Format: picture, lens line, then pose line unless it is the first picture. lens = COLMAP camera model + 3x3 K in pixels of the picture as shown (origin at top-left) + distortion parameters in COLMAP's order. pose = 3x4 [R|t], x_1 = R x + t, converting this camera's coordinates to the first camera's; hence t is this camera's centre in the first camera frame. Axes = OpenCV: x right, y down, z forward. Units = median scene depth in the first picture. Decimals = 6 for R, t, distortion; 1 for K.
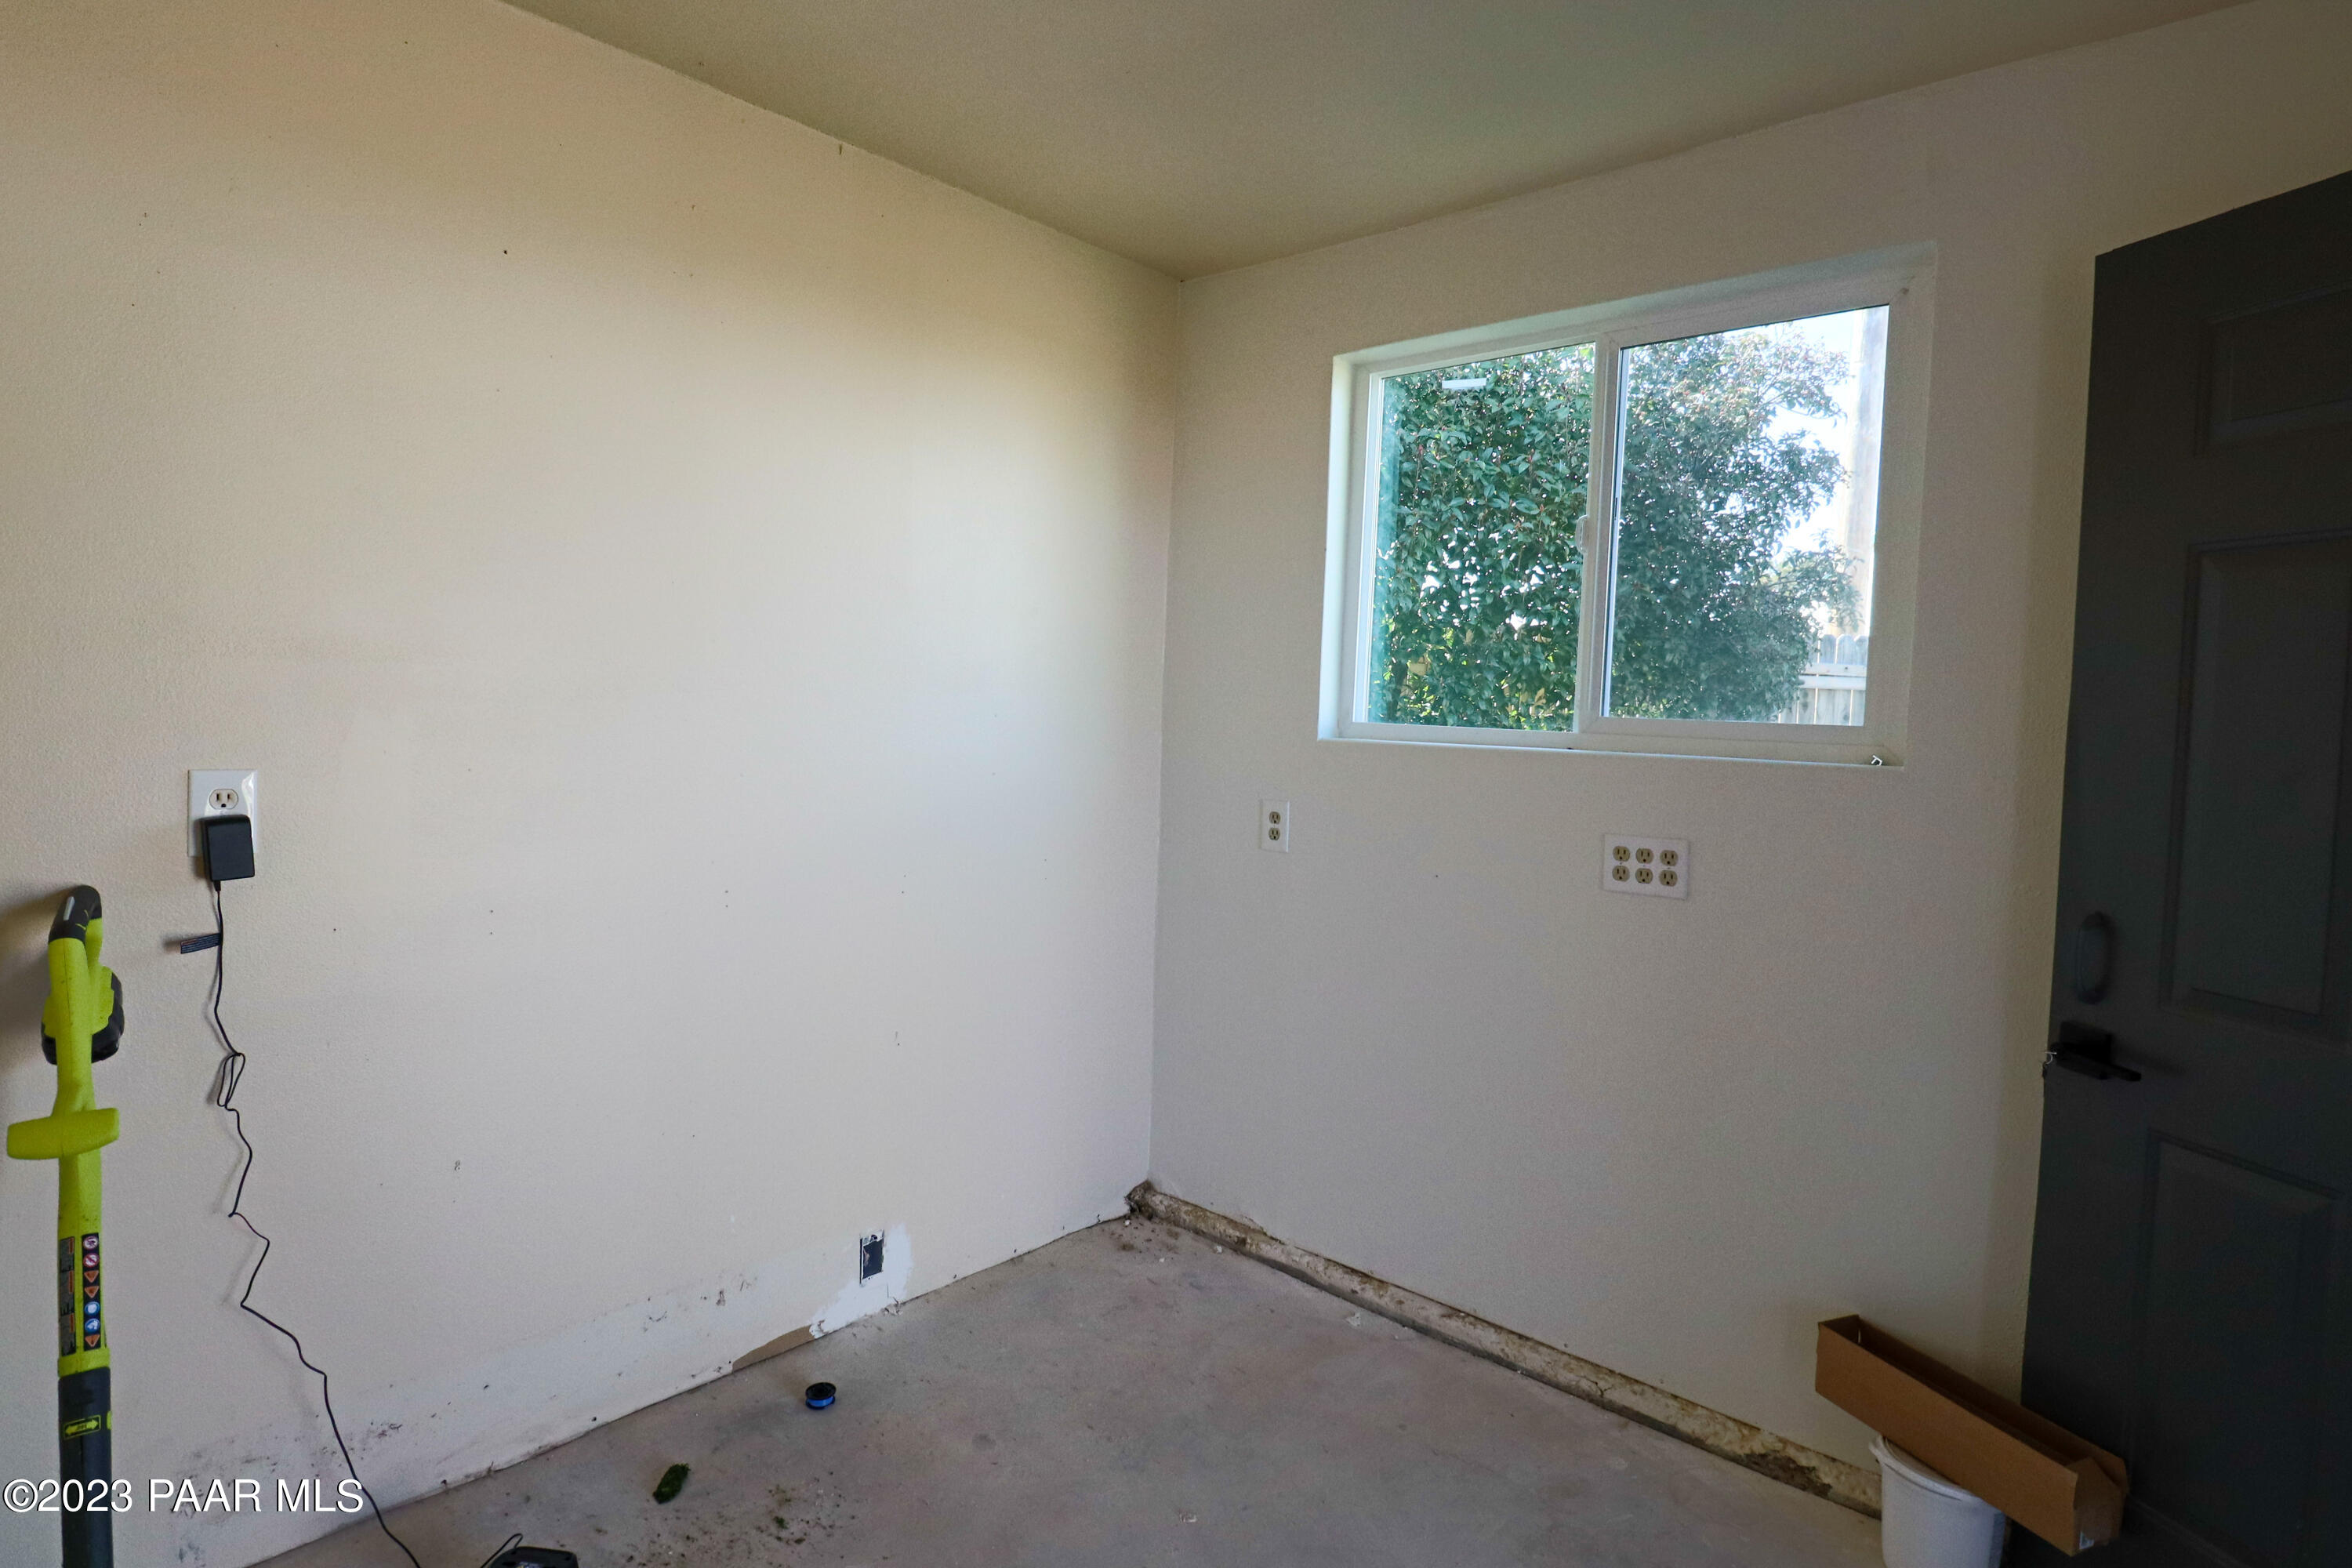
lens RADIAL K [[1227.9, 0, 1179.6], [0, 1227.9, 783.1], [0, 0, 1]] dist [-0.005373, -0.008092]
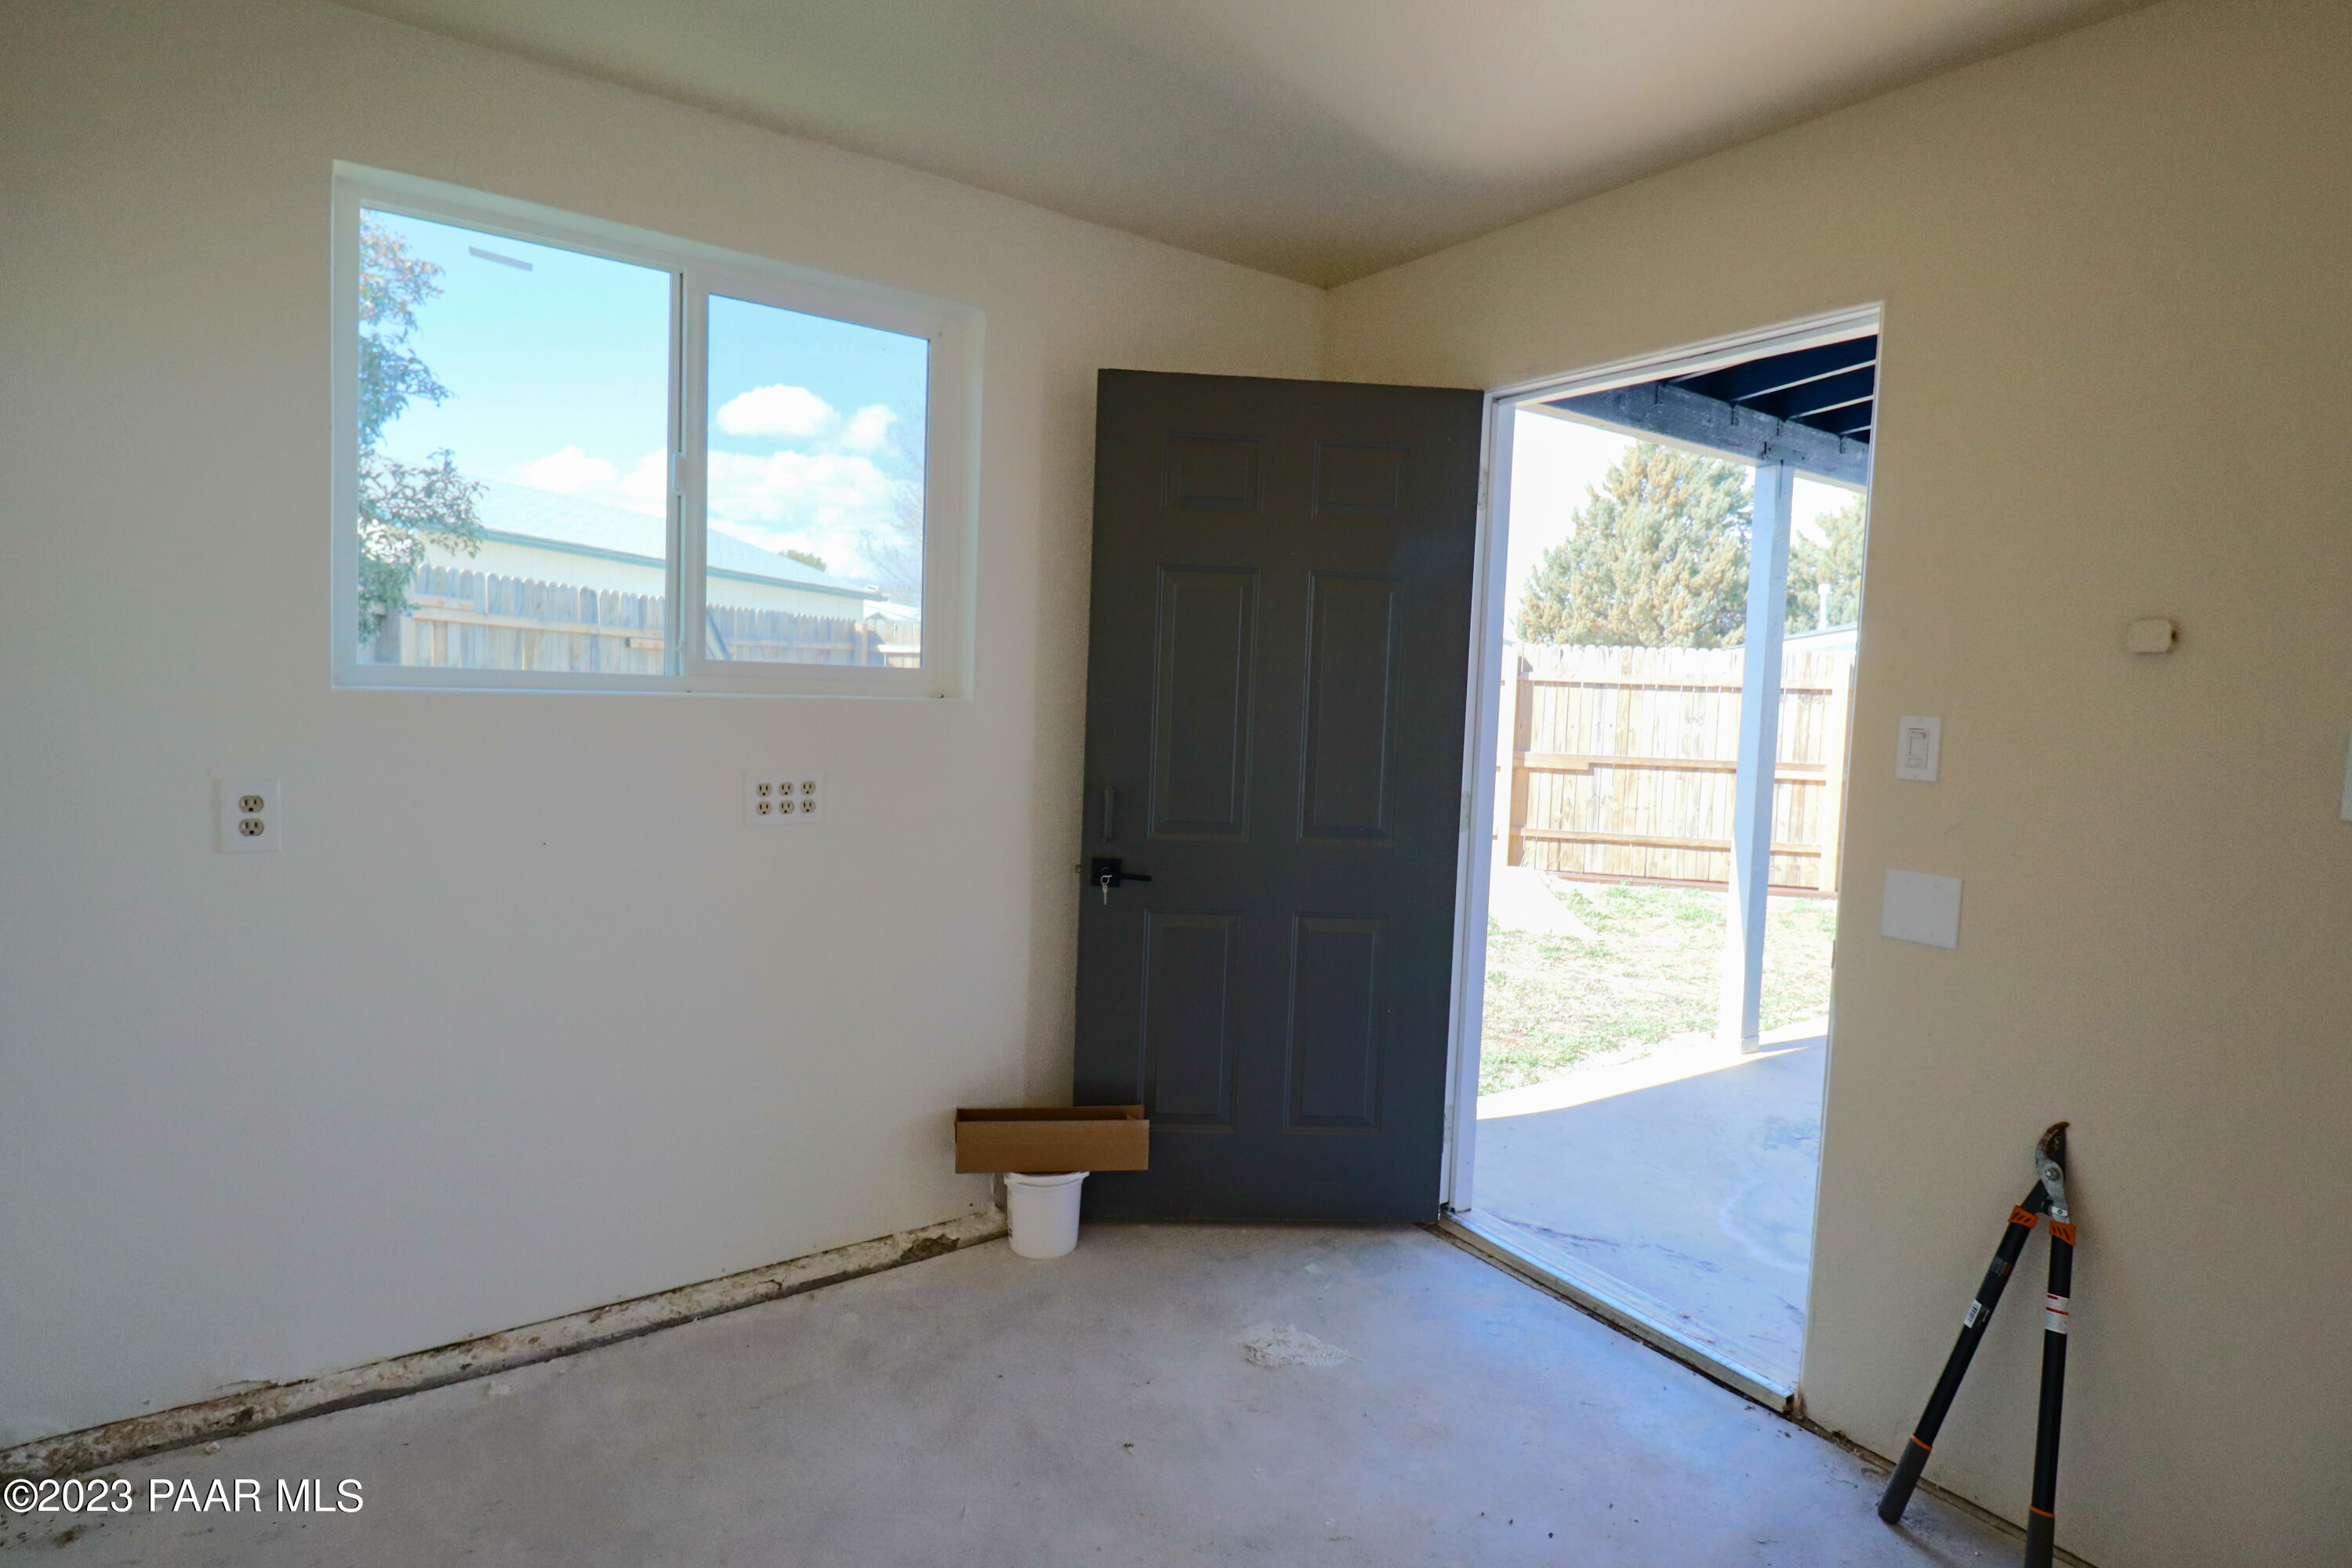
lens RADIAL K [[1227.9, 0, 1182.4], [0, 1227.9, 776.0], [0, 0, 1]] dist [-0.005373, -0.008092]
pose [[0.204842, -0.104372, 0.973214, -0.589312], [0.031277, 0.994489, 0.100070, -0.048742], [-0.978295, 0.009941, 0.206977, 0.417599]]
